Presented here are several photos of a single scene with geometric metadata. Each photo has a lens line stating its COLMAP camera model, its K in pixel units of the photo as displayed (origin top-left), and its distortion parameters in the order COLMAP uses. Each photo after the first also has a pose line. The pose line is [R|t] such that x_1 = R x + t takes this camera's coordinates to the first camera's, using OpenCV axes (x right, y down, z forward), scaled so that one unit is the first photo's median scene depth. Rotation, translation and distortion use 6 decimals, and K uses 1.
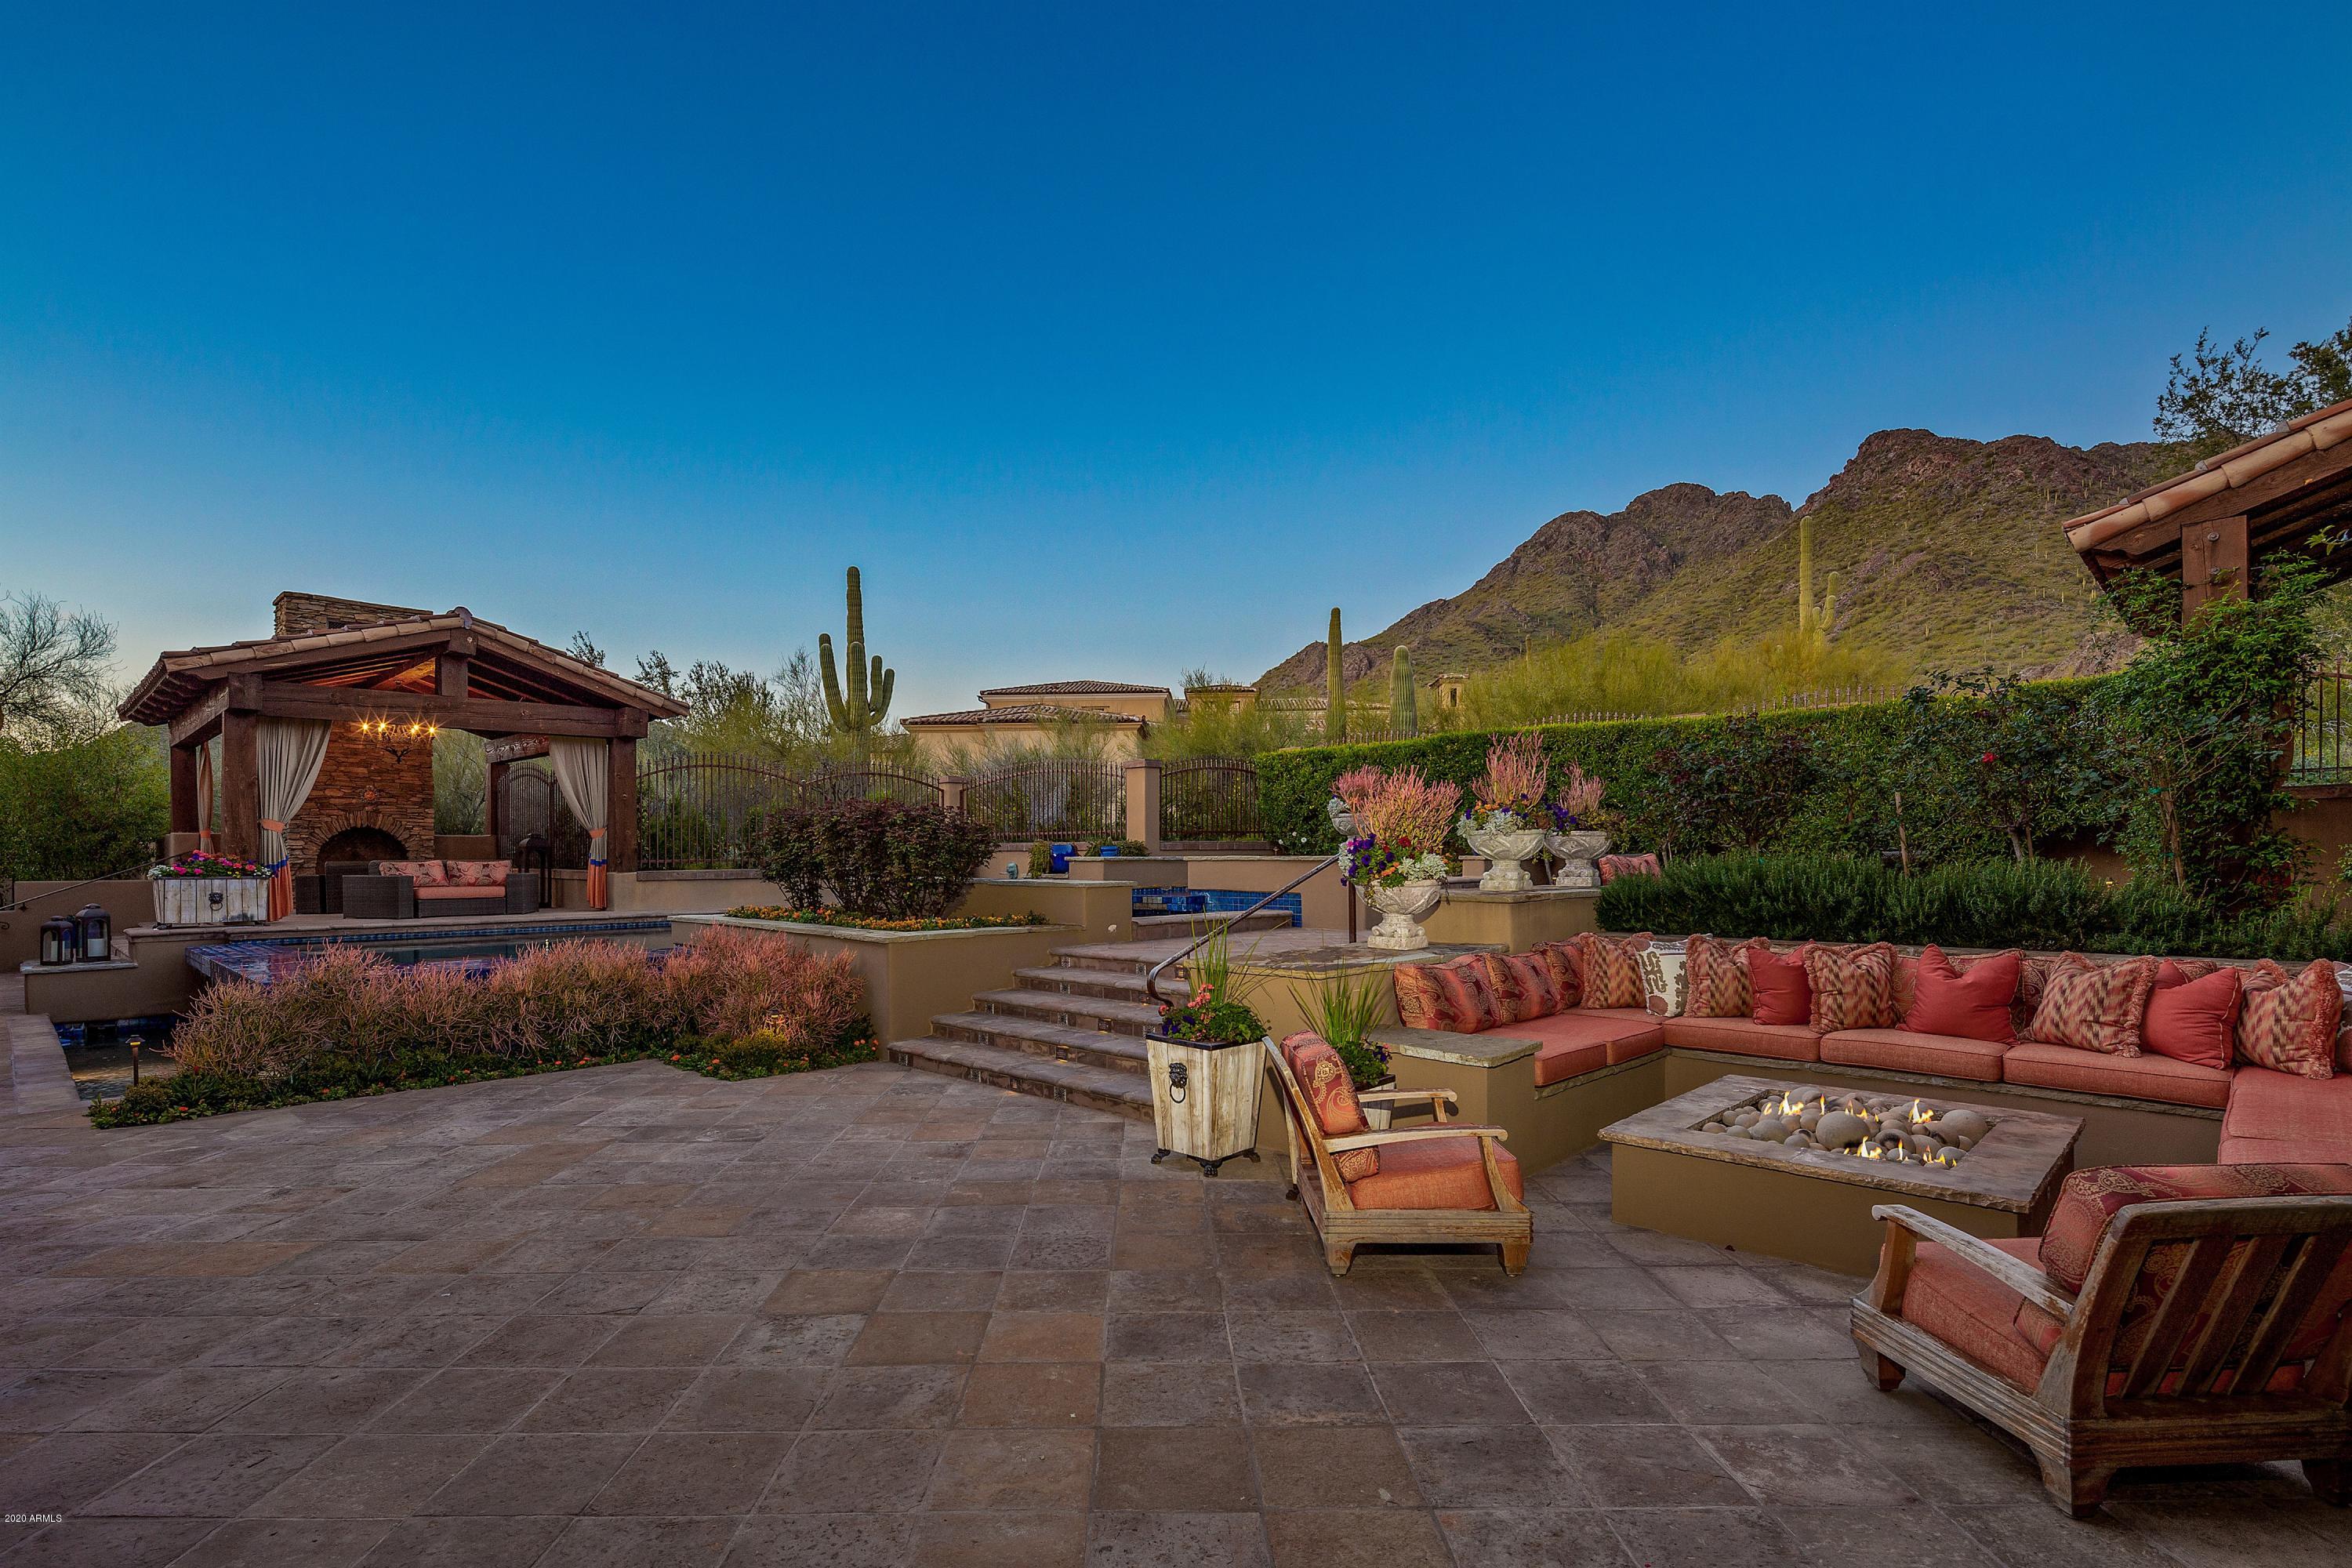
lens RADIAL K [[1136.5, 0, 1164.6], [0, 1136.5, 863.0], [0, 0, 1]] dist [0.001890, -0.001371]
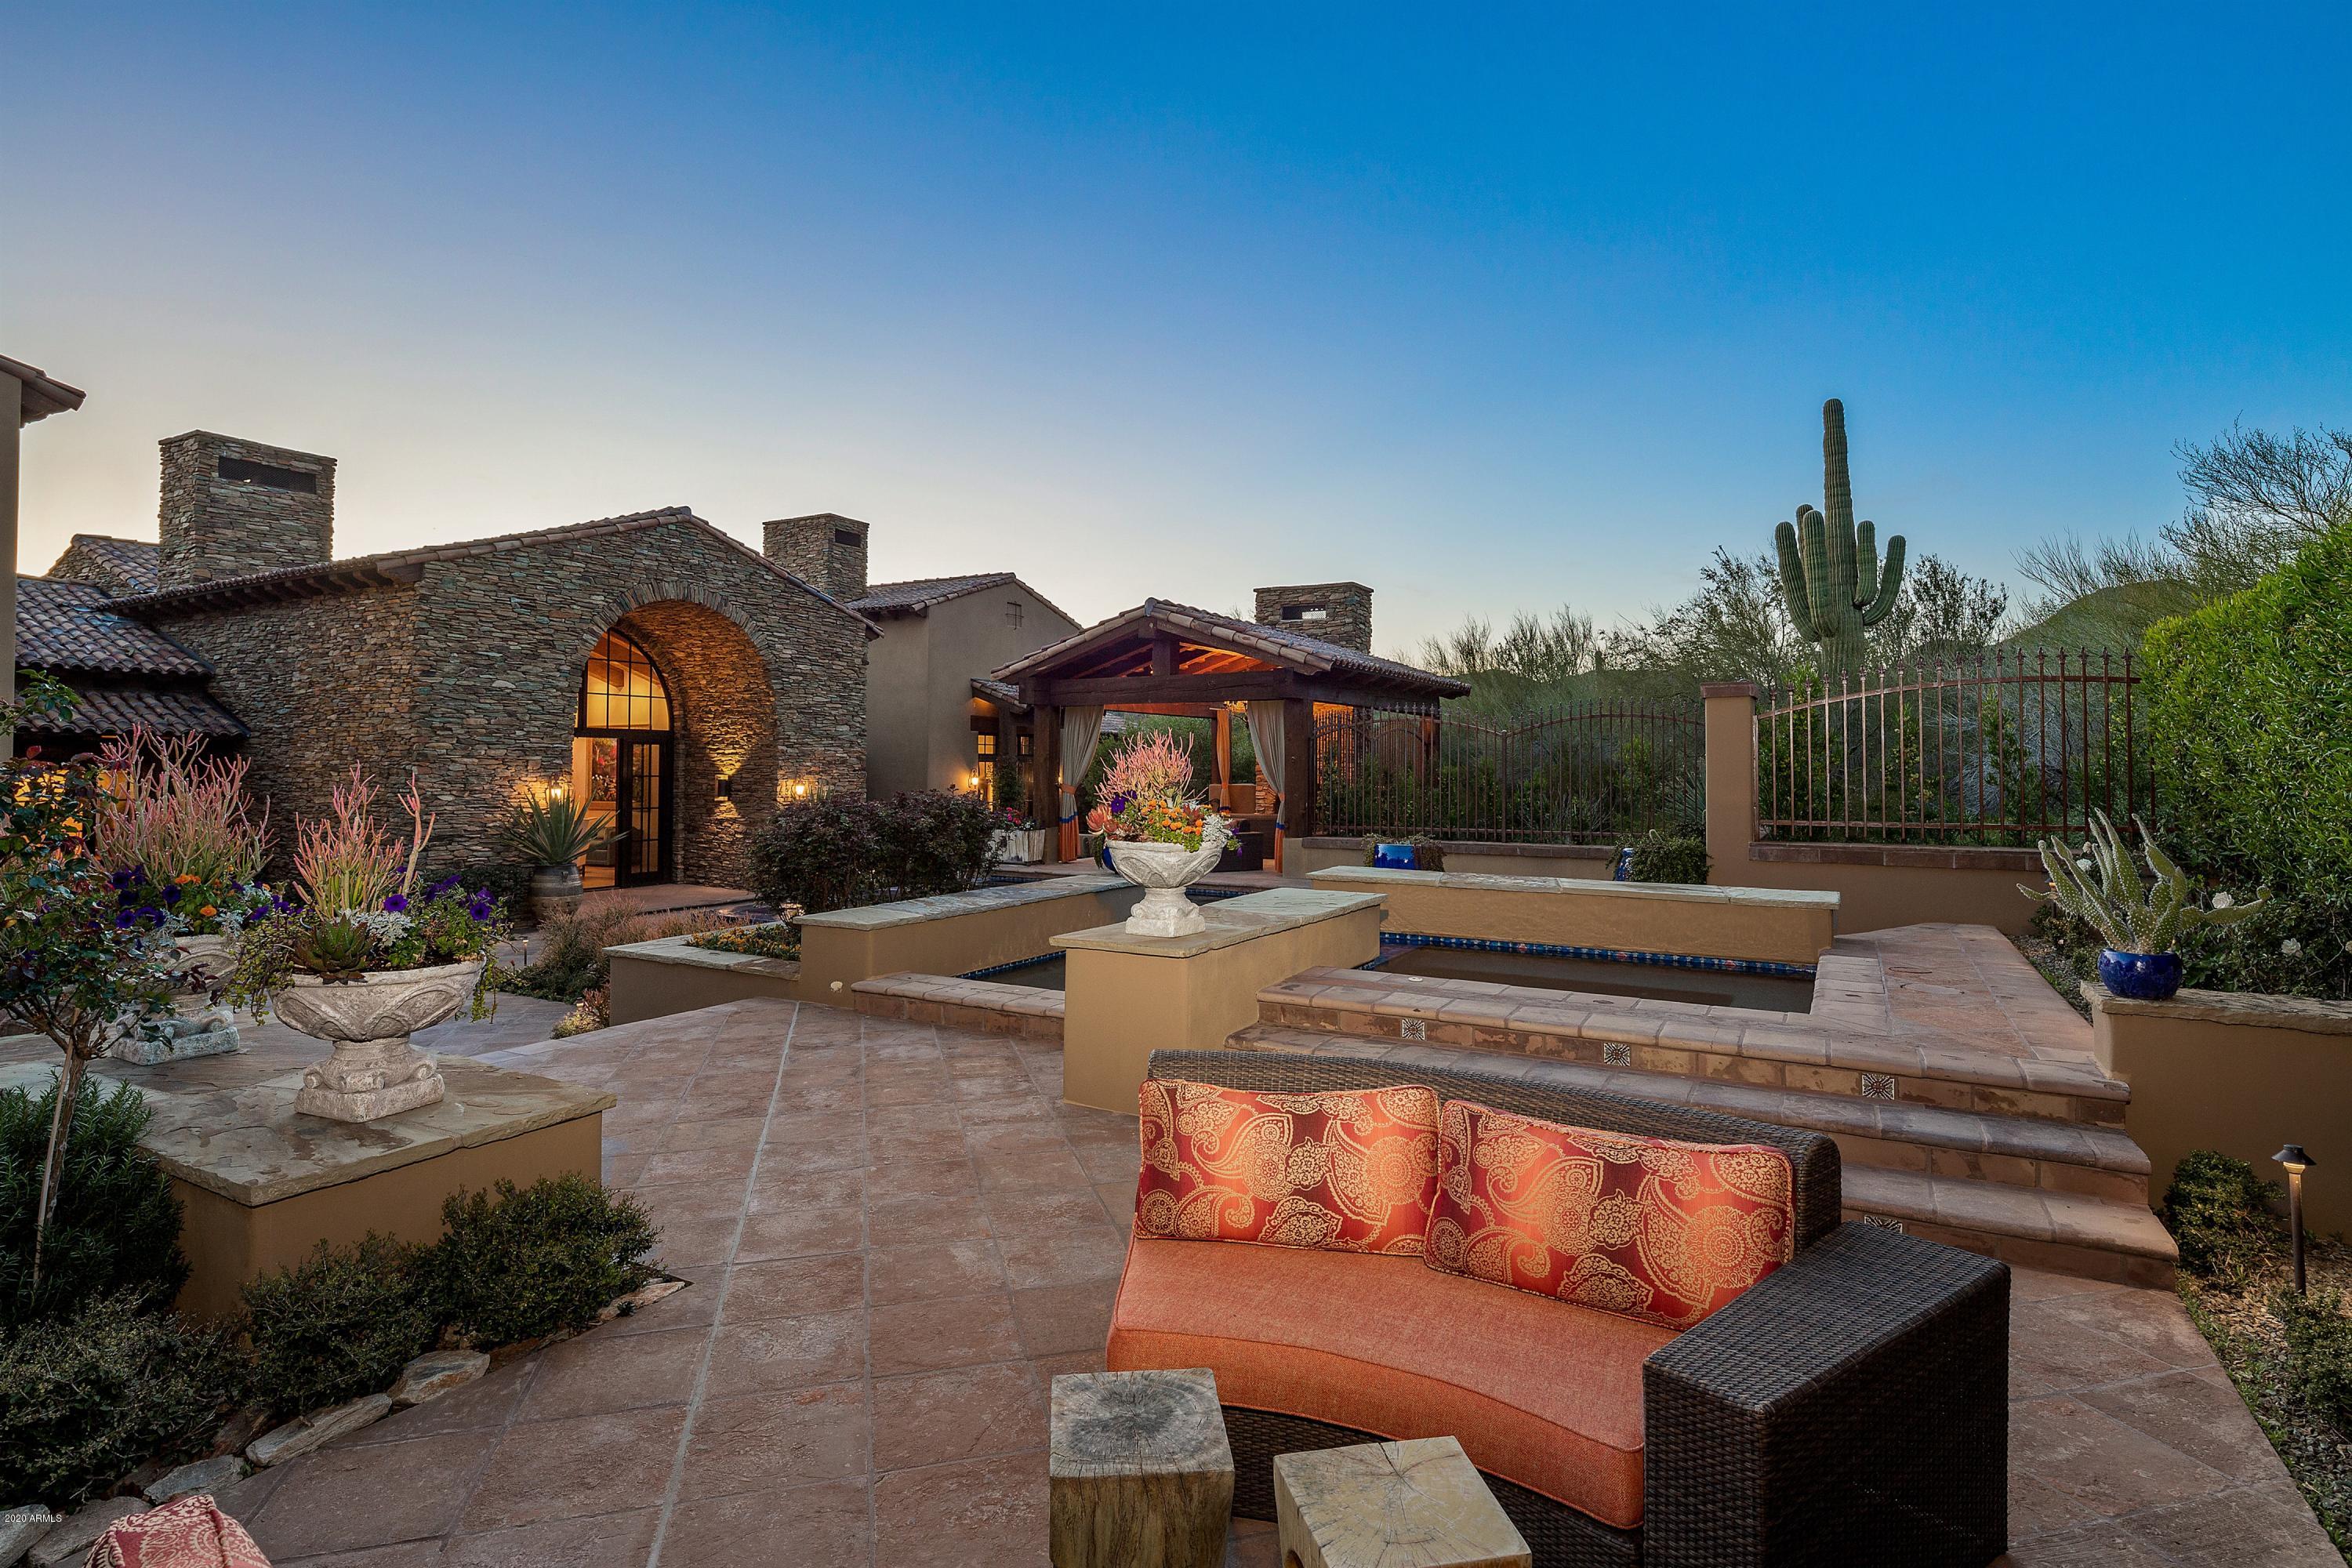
lens RADIAL K [[1152.3, 0, 1176.7], [0, 1152.3, 763.6], [0, 0, 1]] dist [-0.000087, -0.000585]
pose [[0.257042, 0.002215, -0.966398, 0.822758], [-0.010441, 0.999945, -0.000485, -0.096902], [0.966344, 0.010215, 0.257051, 1.198534]]
